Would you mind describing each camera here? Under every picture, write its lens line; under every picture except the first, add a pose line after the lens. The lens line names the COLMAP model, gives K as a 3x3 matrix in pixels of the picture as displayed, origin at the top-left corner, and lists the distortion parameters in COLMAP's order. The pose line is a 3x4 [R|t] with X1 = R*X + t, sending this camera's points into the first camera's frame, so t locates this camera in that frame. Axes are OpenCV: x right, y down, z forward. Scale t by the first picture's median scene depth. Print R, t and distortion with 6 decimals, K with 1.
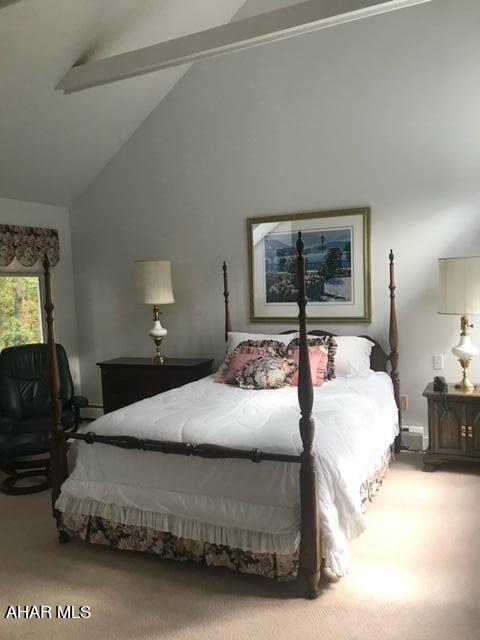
lens RADIAL K [[518.9, 0, 243.1], [0, 518.9, 318.4], [0, 0, 1]] dist [0.018508, 0.000762]
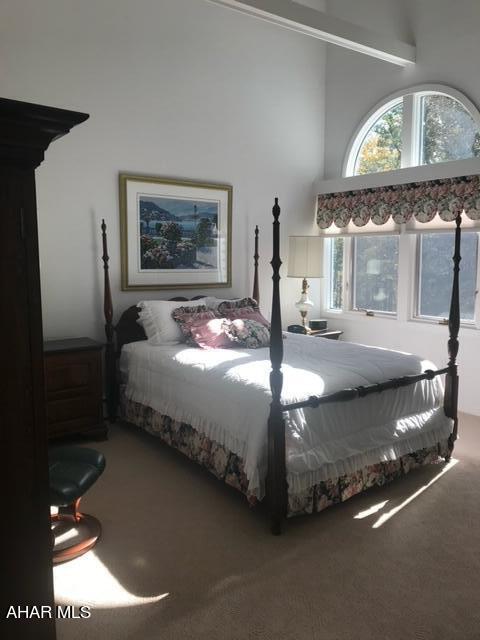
lens RADIAL K [[518.9, 0, 243.3], [0, 518.9, 322.0], [0, 0, 1]] dist [0.018508, 0.000762]
pose [[0.456419, -0.072442, 0.886811, -0.746449], [0.032691, 0.997372, 0.064649, 0.010866], [-0.889164, -0.000516, 0.457588, 0.435381]]
